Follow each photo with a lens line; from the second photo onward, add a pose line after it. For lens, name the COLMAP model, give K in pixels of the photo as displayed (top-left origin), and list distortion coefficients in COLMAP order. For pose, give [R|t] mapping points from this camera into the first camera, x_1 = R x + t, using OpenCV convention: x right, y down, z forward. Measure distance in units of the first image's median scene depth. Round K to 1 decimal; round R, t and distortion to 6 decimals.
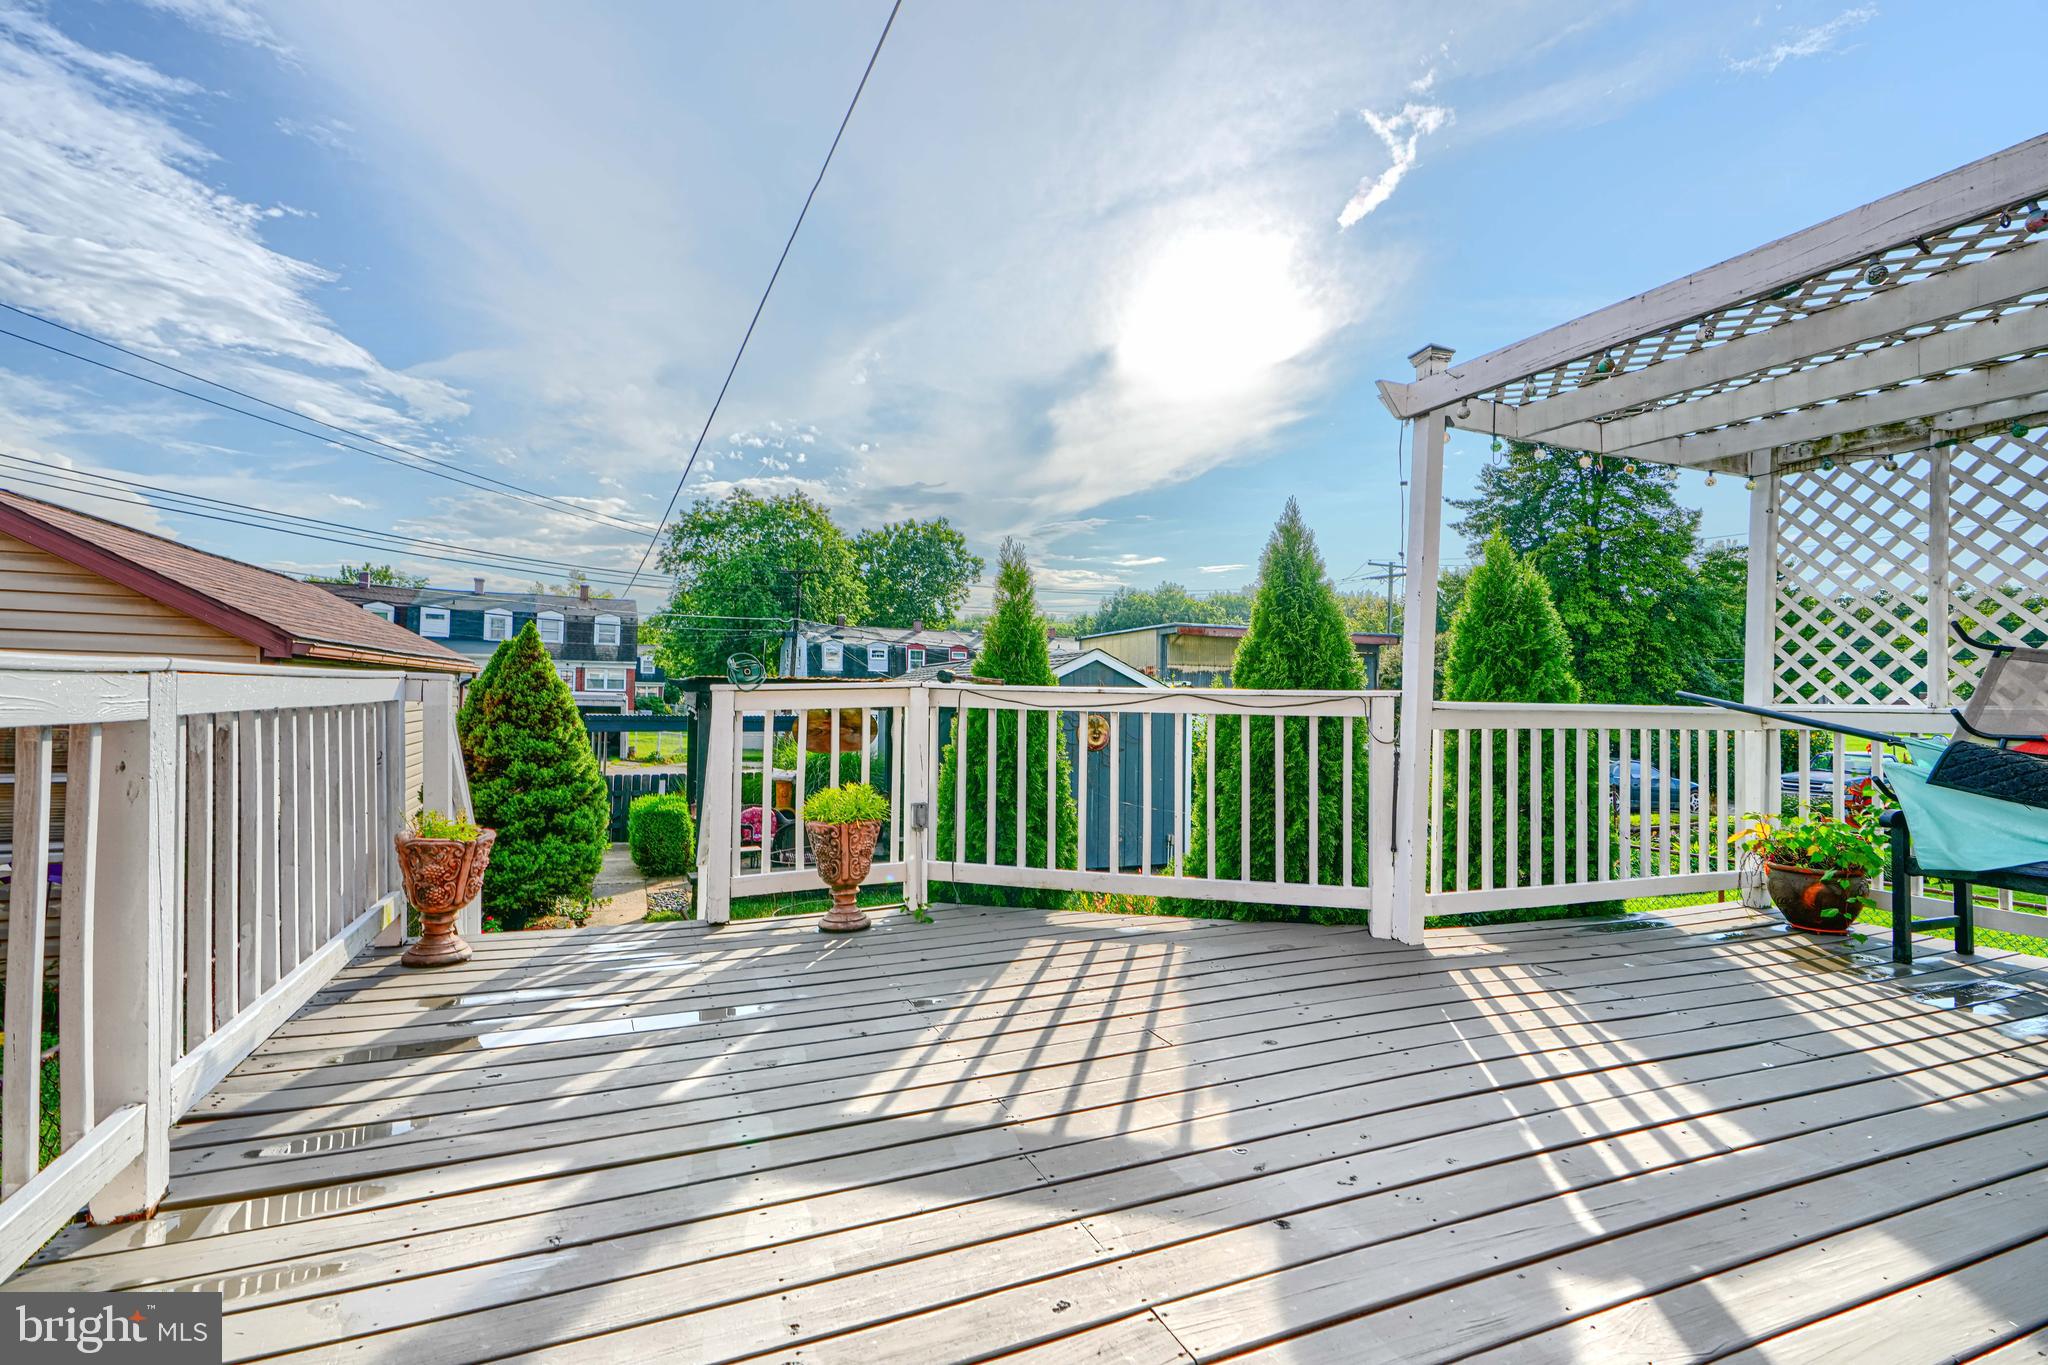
lens RADIAL K [[939.0, 0, 1027.7], [0, 939.0, 693.6], [0, 0, 1]] dist [-0.000708, -0.000160]
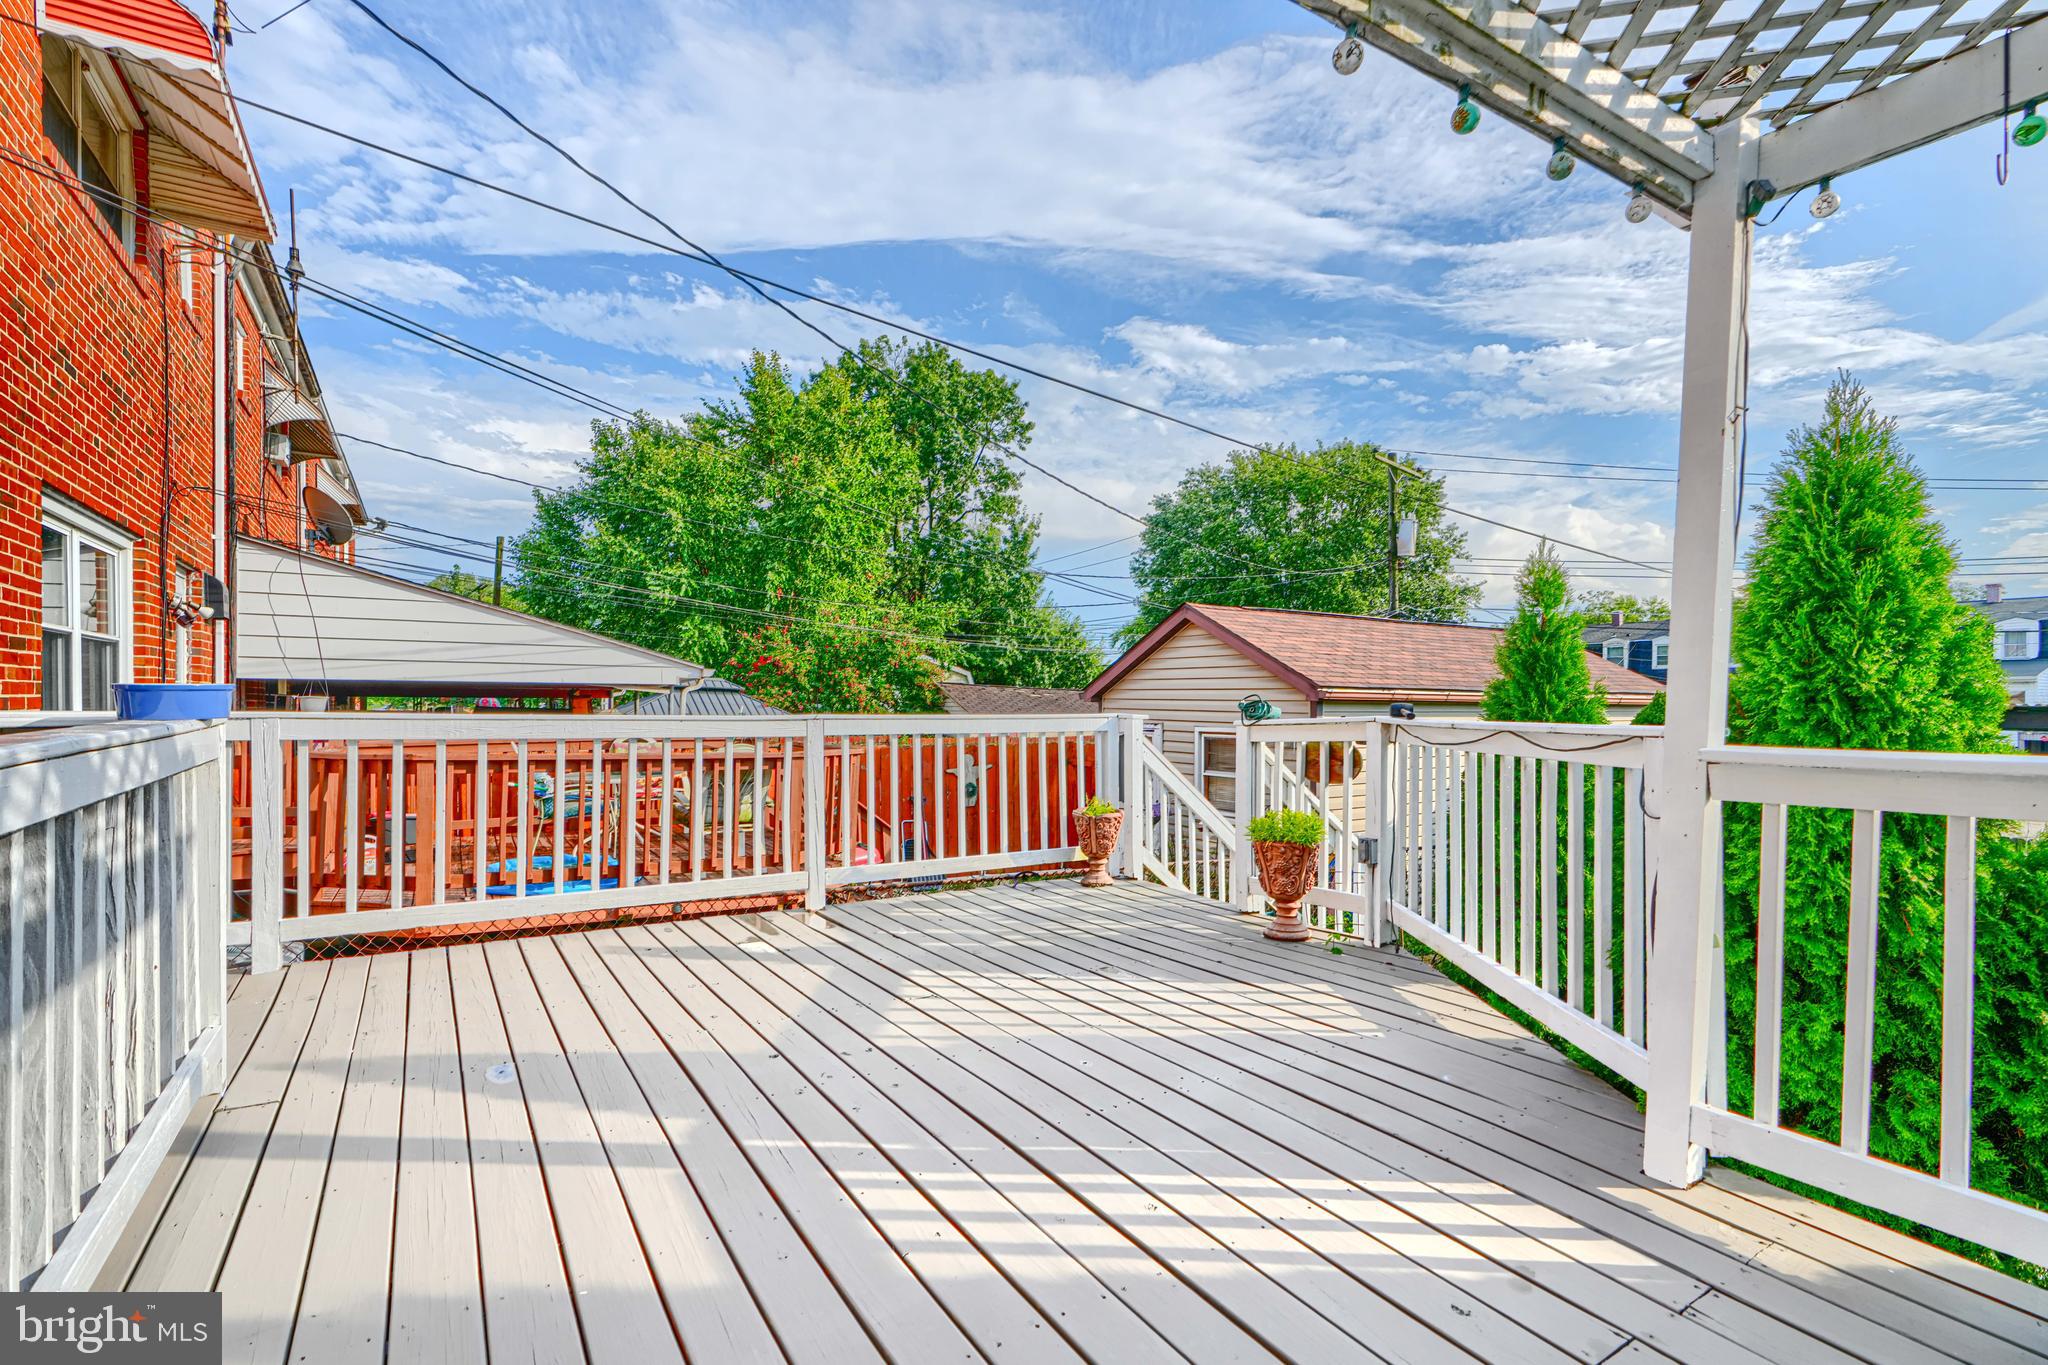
lens RADIAL K [[939.0, 0, 1027.7], [0, 939.0, 693.6], [0, 0, 1]] dist [-0.000708, -0.000160]
pose [[0.173931, -0.029768, -0.984308, 1.288821], [0.001099, 0.999548, -0.030035, -0.011570], [0.984757, 0.004142, 0.173885, 0.745851]]
